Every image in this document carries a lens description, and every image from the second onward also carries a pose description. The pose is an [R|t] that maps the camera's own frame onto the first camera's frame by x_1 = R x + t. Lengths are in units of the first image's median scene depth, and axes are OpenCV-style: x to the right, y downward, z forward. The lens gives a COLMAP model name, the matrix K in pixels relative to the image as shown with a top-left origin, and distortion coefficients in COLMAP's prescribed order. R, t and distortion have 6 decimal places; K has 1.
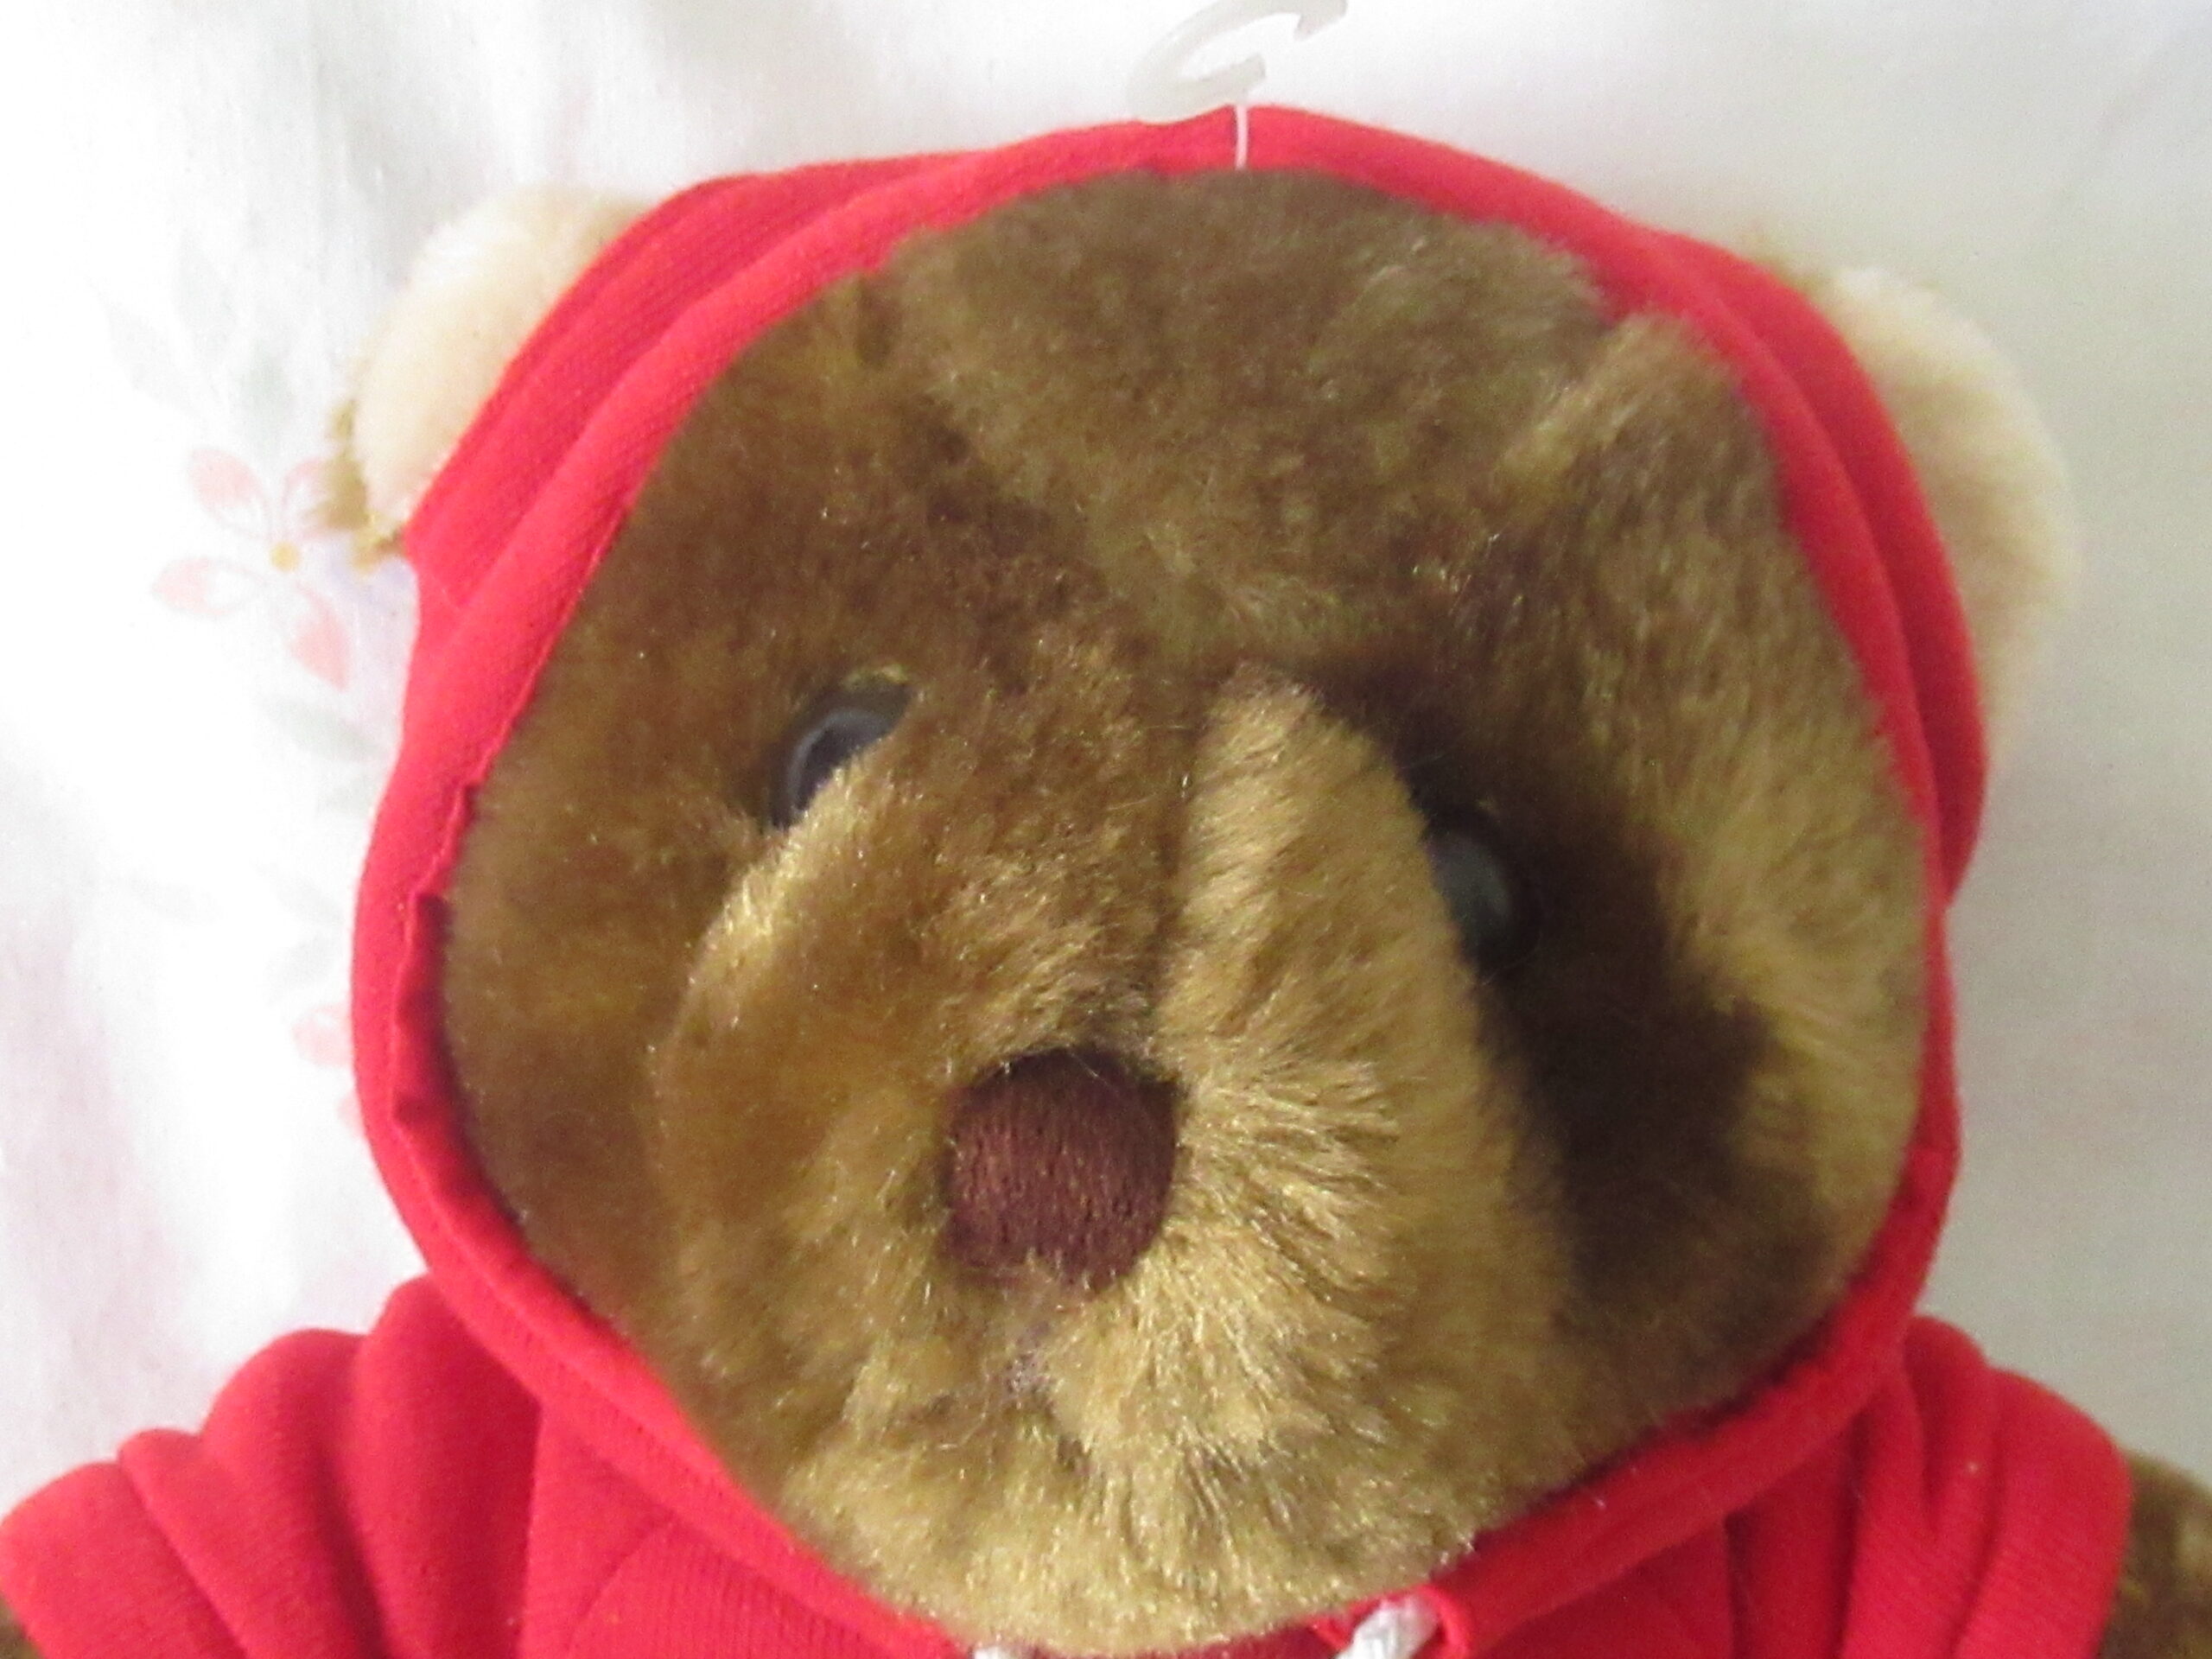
lens RADIAL K [[3071.6, 0, 1106.0], [0, 3071.6, 829.5], [0, 0, 1]] dist [0.030721, 0.009668]
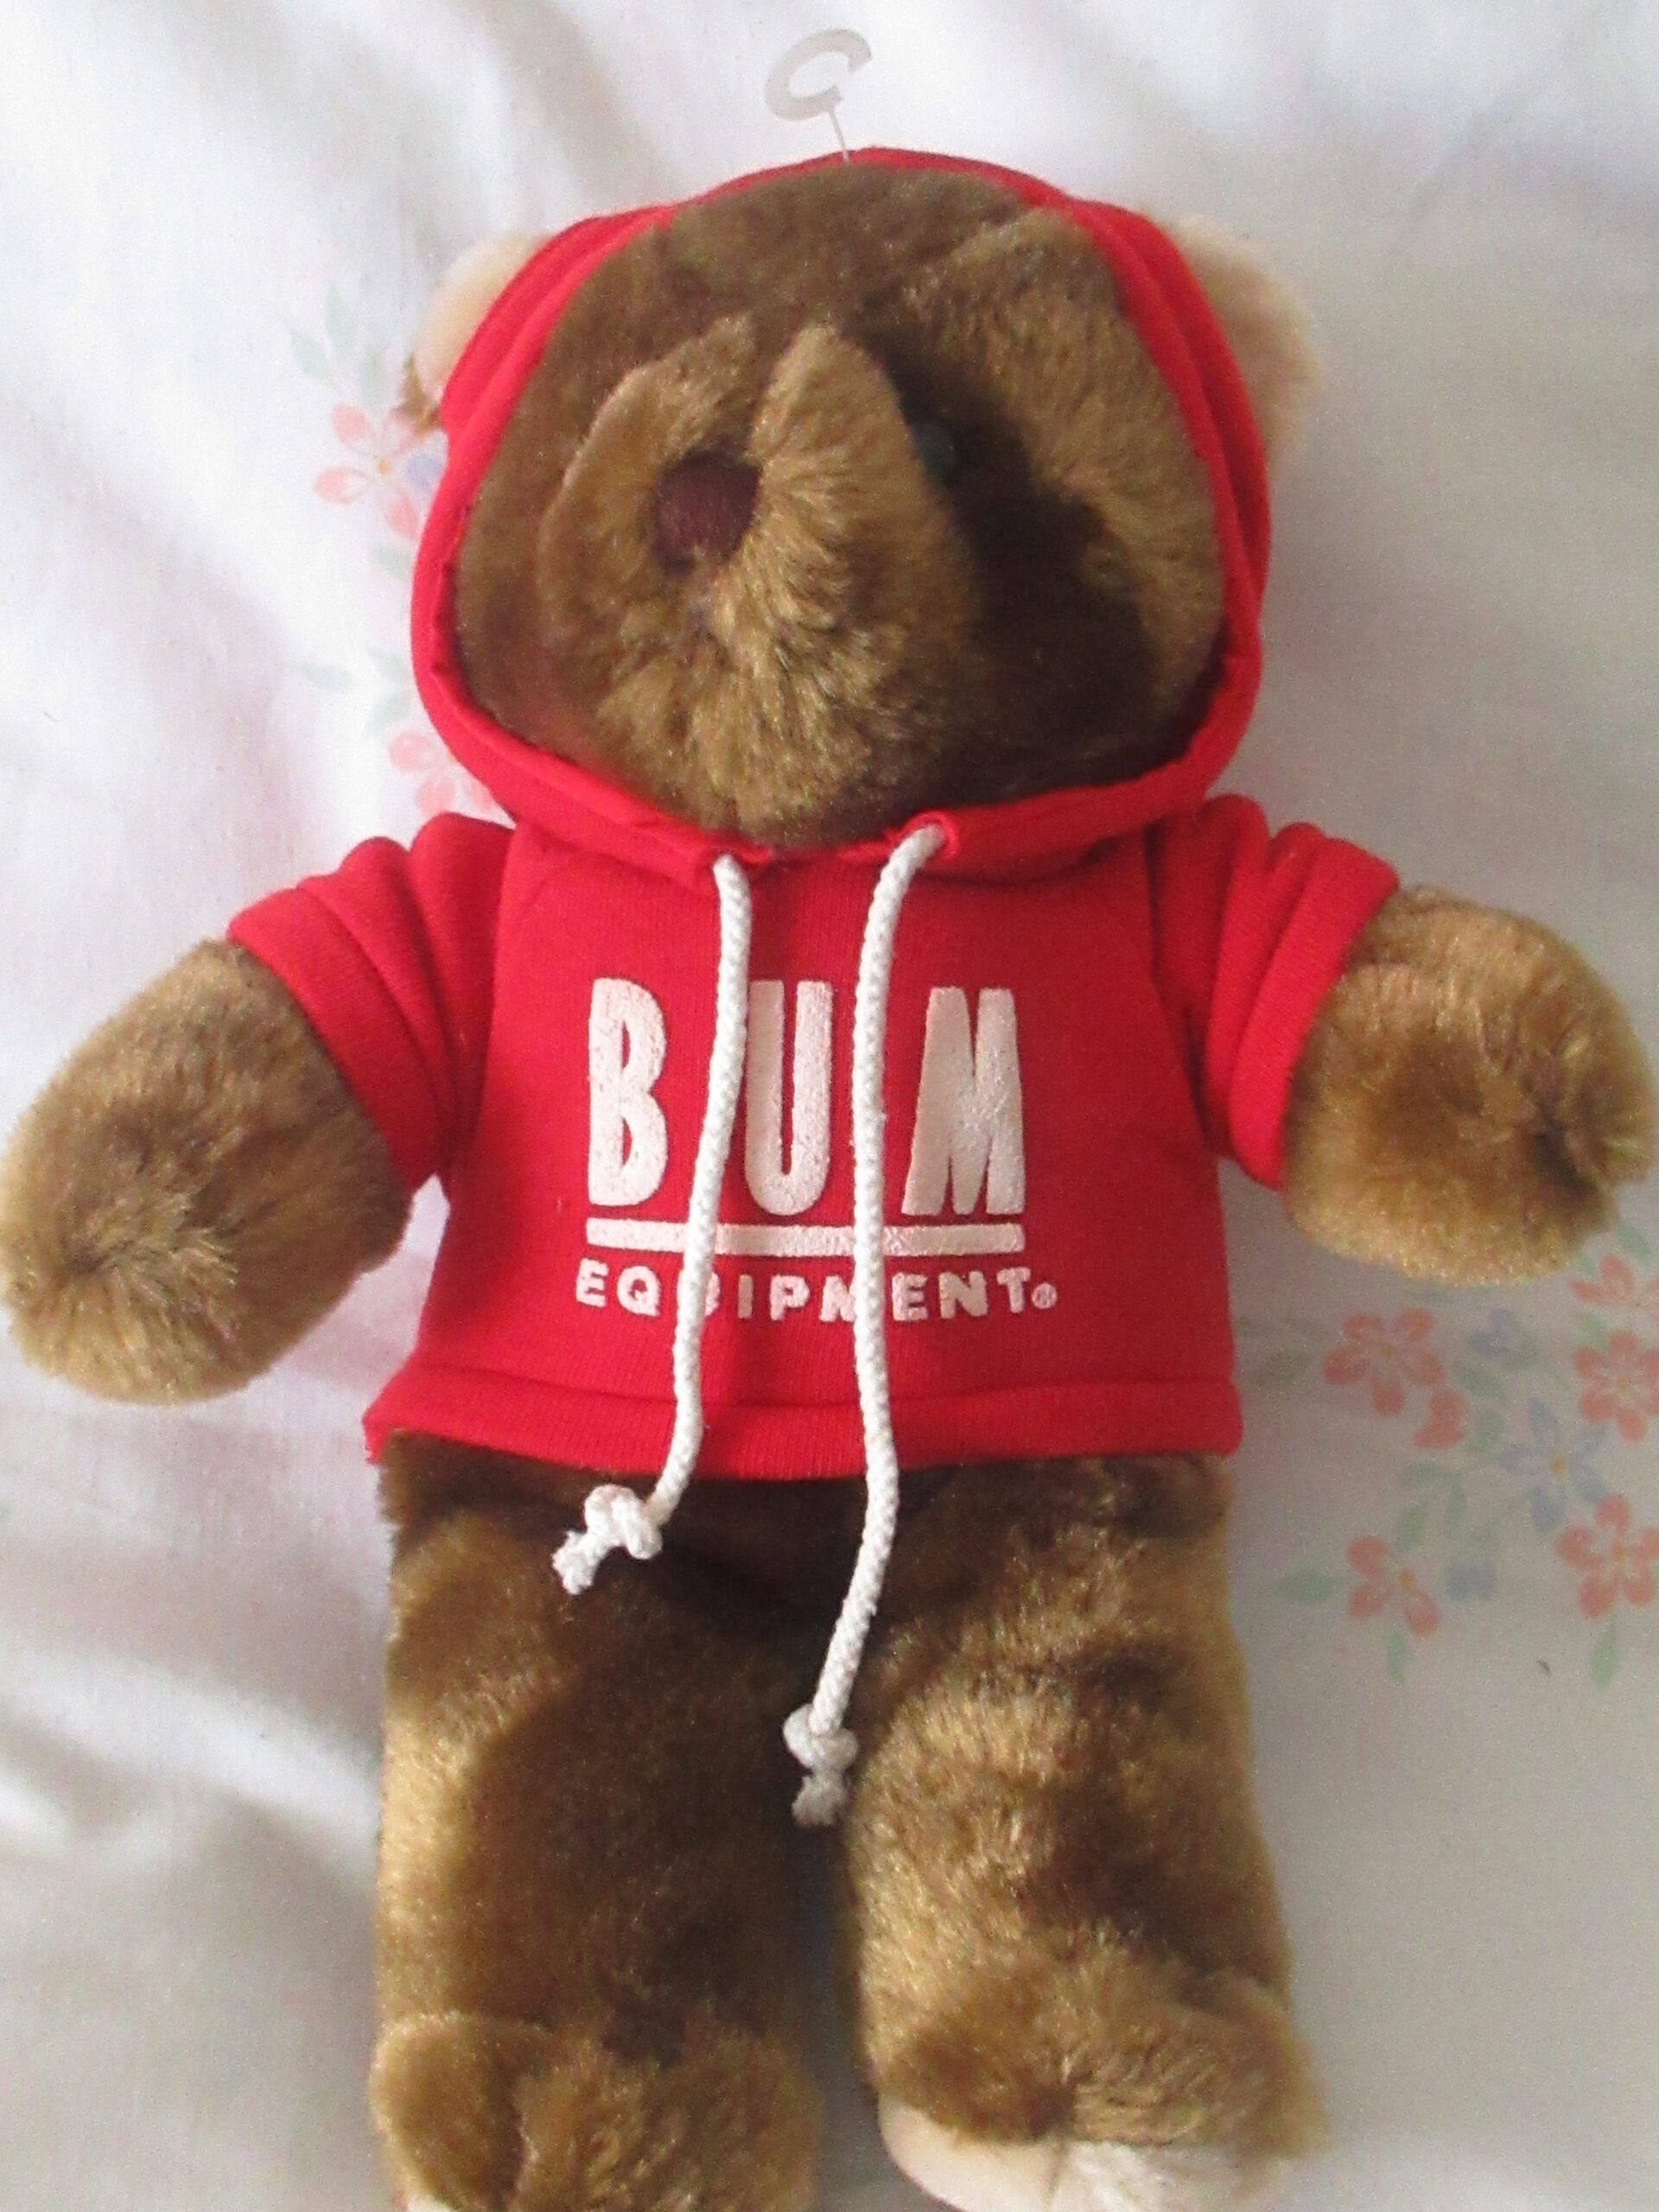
lens RADIAL K [[3071.6, 0, 829.5], [0, 3071.6, 1106.0], [0, 0, 1]] dist [0.030721, 0.009668]
pose [[0.990191, -0.040469, -0.133730, 0.291140], [0.019406, 0.987693, -0.155199, 0.733521], [0.138365, 0.151081, 0.978790, -0.902566]]
